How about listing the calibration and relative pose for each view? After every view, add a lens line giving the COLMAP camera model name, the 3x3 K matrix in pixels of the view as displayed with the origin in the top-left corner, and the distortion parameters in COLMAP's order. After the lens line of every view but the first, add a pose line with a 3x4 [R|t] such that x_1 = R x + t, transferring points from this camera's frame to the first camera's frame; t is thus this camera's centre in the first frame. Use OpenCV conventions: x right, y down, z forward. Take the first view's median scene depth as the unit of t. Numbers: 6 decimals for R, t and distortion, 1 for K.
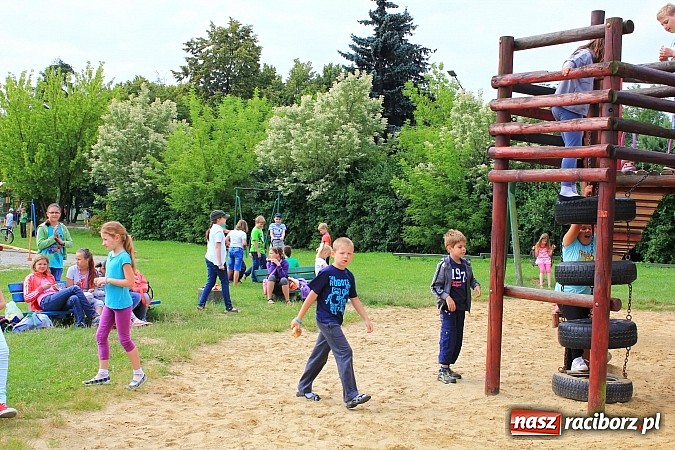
lens RADIAL K [[928.6, 0, 329.0], [0, 928.6, 225.3], [0, 0, 1]] dist [-0.038134, 0.054796]
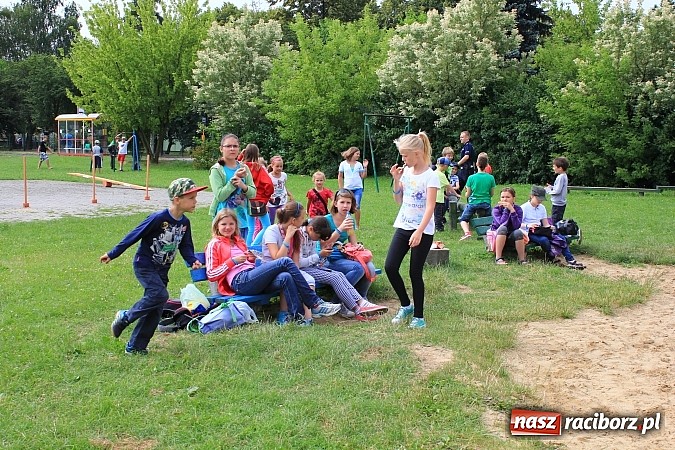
lens RADIAL K [[905.8, 0, 337.5], [0, 905.8, 225.0], [0, 0, 1]] dist [-0.106788, 0.311396]
pose [[0.997455, -0.007750, -0.070883, -0.058840], [0.013398, 0.996740, 0.079555, -0.002888], [0.070035, -0.080302, 0.994307, 0.110847]]
